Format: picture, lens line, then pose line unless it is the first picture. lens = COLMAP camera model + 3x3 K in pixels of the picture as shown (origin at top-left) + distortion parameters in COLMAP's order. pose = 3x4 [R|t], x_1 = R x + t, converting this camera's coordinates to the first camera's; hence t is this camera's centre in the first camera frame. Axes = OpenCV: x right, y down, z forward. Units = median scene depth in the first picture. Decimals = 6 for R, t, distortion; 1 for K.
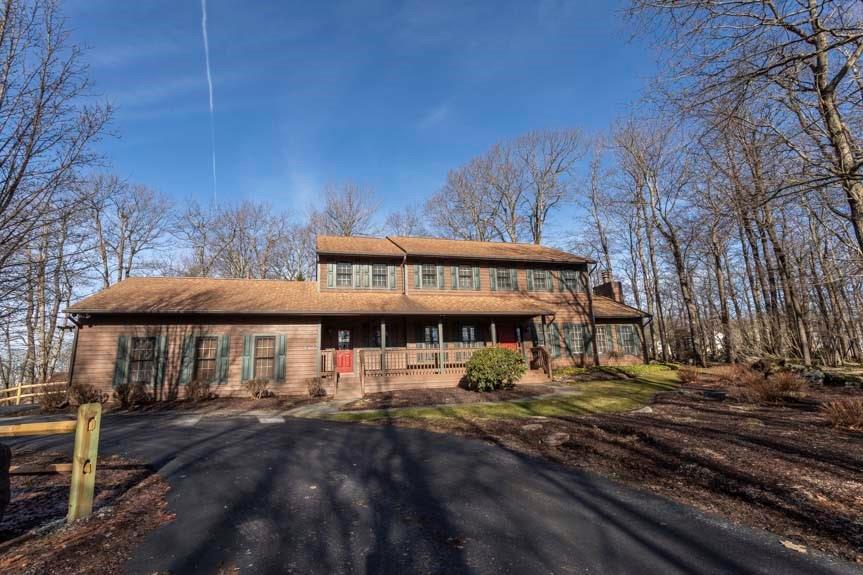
lens RADIAL K [[405.0, 0, 431.5], [0, 405.0, 287.5], [0, 0, 1]] dist [0.002256, 0.001216]
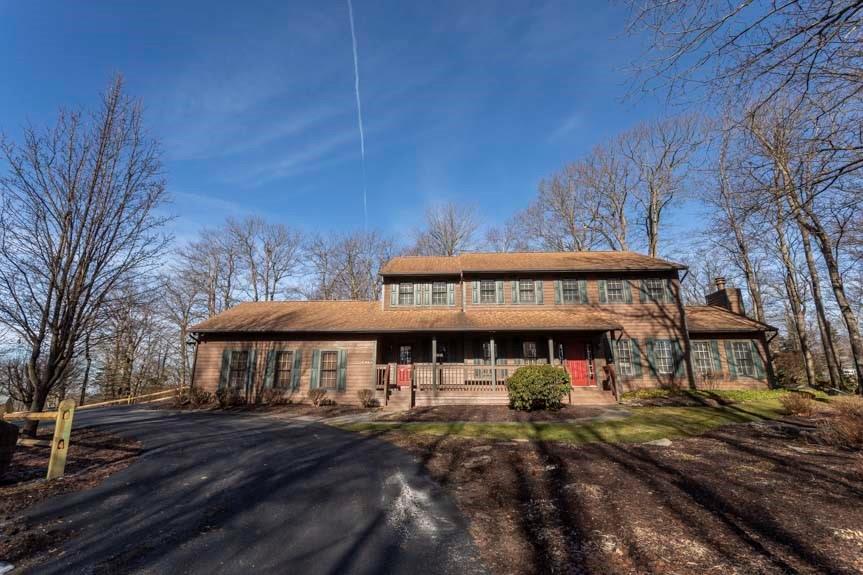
lens RADIAL K [[405.0, 0, 431.5], [0, 405.0, 287.5], [0, 0, 1]] dist [0.002256, 0.001216]
pose [[0.944726, -0.042420, -0.325104, 0.196943], [0.031419, 0.998744, -0.039017, -0.004095], [0.326351, 0.026646, 0.944873, 0.010000]]
